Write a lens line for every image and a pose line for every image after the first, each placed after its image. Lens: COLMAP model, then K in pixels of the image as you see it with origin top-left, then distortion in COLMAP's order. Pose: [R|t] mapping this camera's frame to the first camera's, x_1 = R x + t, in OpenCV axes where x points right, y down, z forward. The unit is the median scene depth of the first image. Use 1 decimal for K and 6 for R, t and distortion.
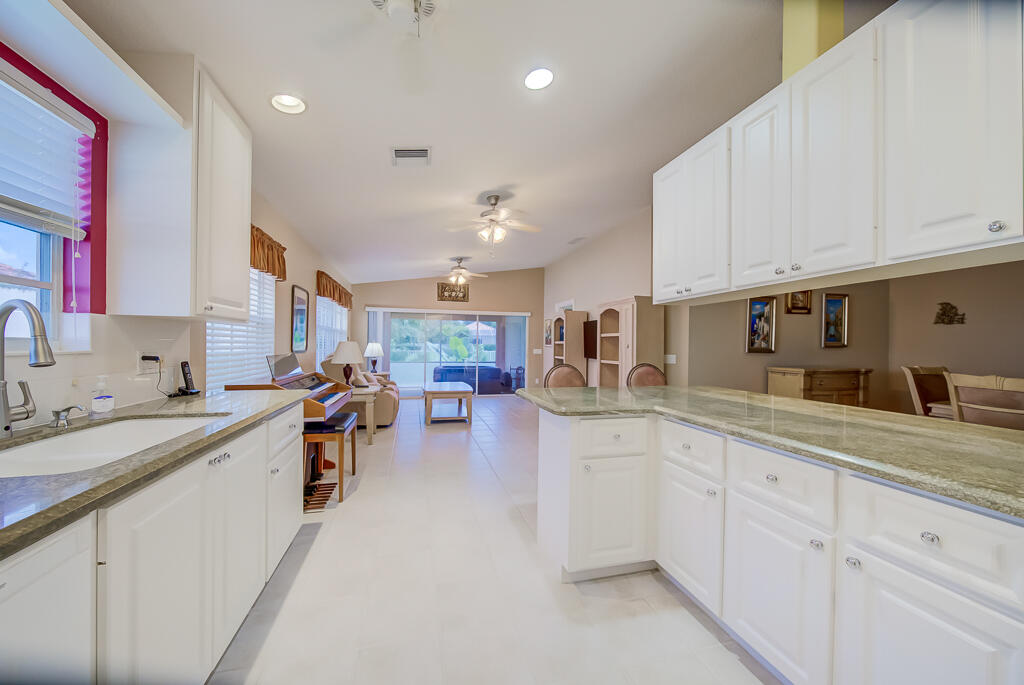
lens RADIAL K [[369.4, 0, 508.0], [0, 369.4, 342.1], [0, 0, 1]] dist [-0.000712, -0.000406]
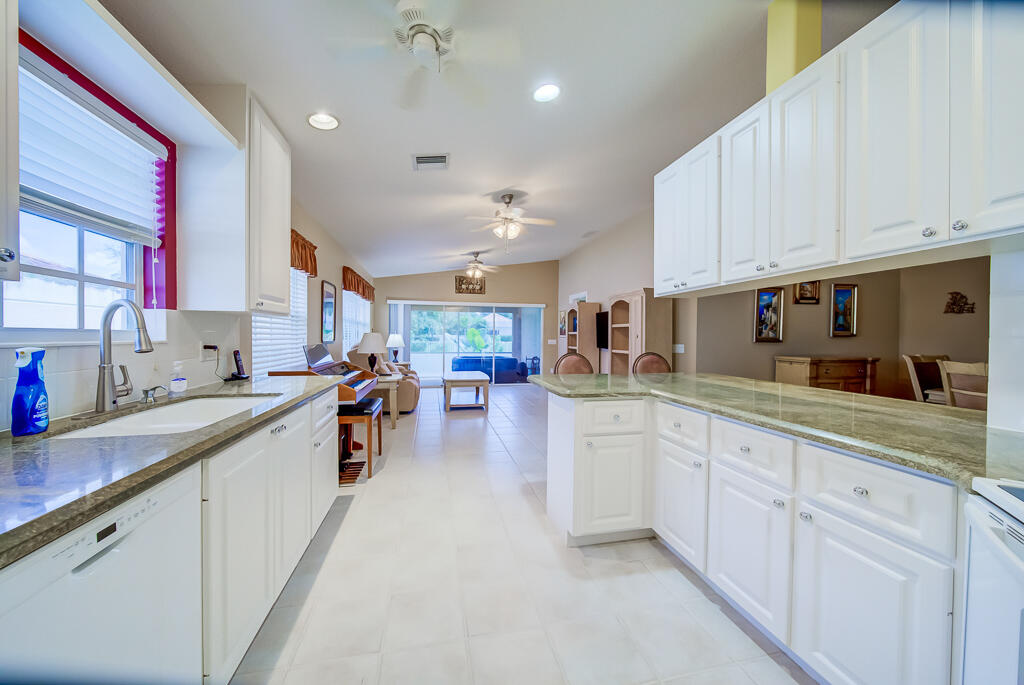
lens RADIAL K [[366.4, 0, 513.0], [0, 366.4, 338.6], [0, 0, 1]] dist [-0.000980, -0.000301]
pose [[0.999463, -0.002876, -0.032641, 0.007162], [0.003371, 0.999880, 0.015124, 0.000796], [0.032593, -0.015226, 0.999353, -0.042482]]
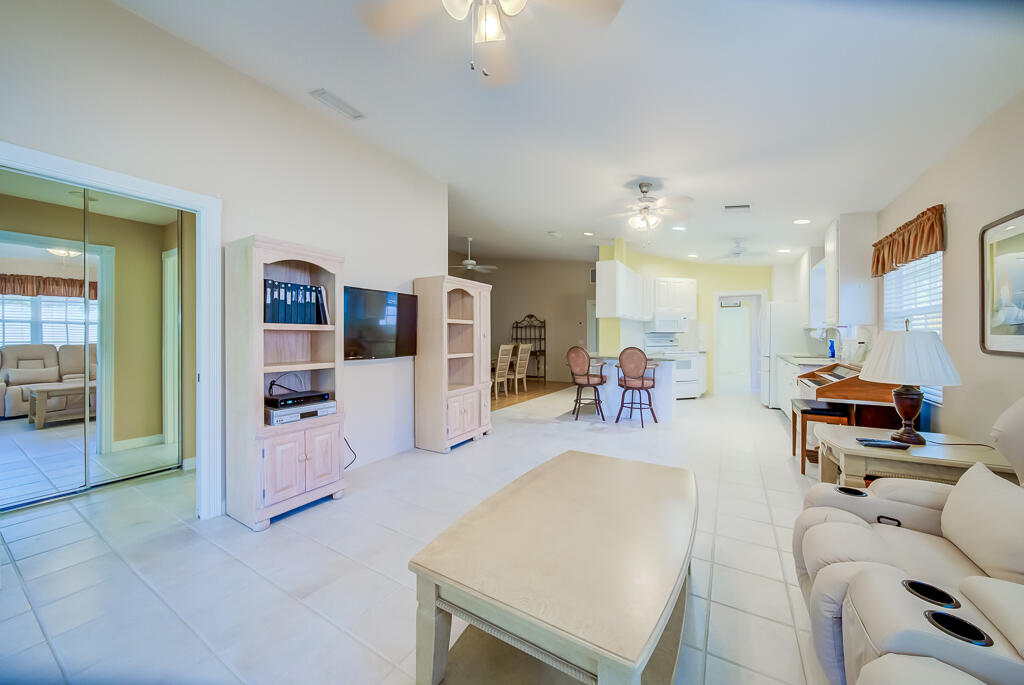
lens RADIAL K [[366.4, 0, 513.0], [0, 366.4, 338.6], [0, 0, 1]] dist [-0.000980, -0.000301]
pose [[-0.706800, -0.014798, 0.707258, -0.379590], [-0.012533, 0.999886, 0.008396, 0.009474], [-0.707302, -0.002930, -0.706905, 1.534682]]
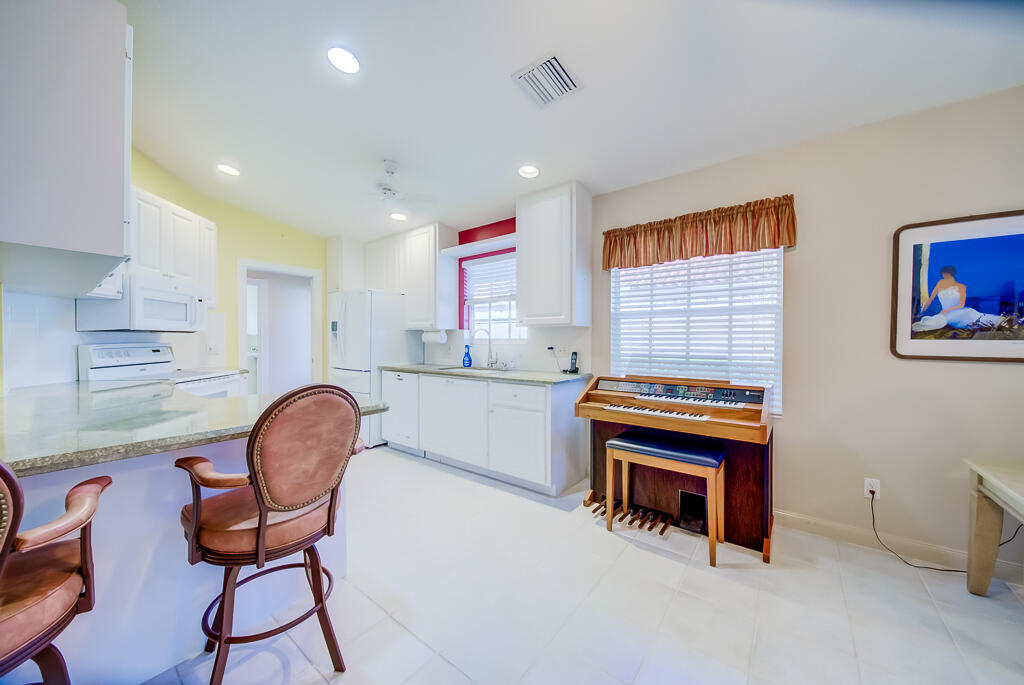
lens RADIAL K [[363.6, 0, 517.1], [0, 363.6, 343.5], [0, 0, 1]] dist [-0.001486, -0.000073]
pose [[-0.786404, -0.004895, -0.617693, 0.133366], [-0.005208, 0.999986, -0.001295, 0.008218], [0.617690, 0.002199, -0.786418, 0.877542]]
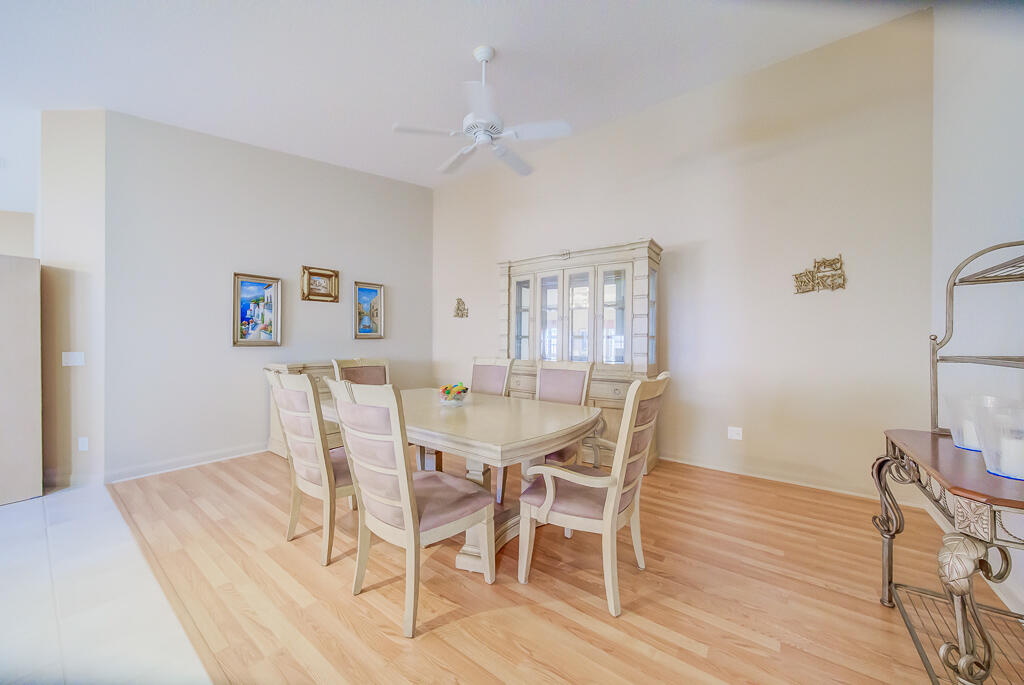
lens RADIAL K [[366.4, 0, 513.0], [0, 366.4, 338.6], [0, 0, 1]] dist [-0.000980, -0.000301]
pose [[0.775968, -0.007018, 0.630733, 0.613707], [0.003008, 0.999968, 0.007426, 0.008107], [-0.630765, -0.003865, 0.775964, 0.028069]]
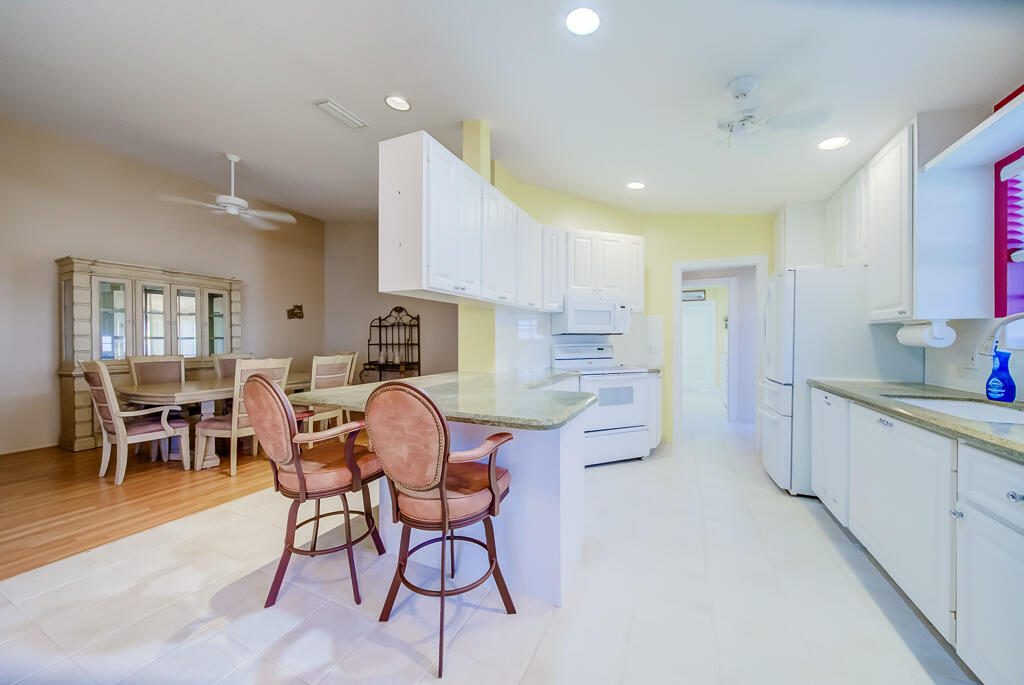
lens RADIAL K [[369.4, 0, 508.0], [0, 369.4, 342.1], [0, 0, 1]] dist [-0.000712, -0.000406]
pose [[-0.768481, -0.013310, 0.639734, -0.140851], [-0.011449, 0.999910, 0.007050, 0.004398], [-0.639770, -0.001906, -0.768564, 0.762163]]
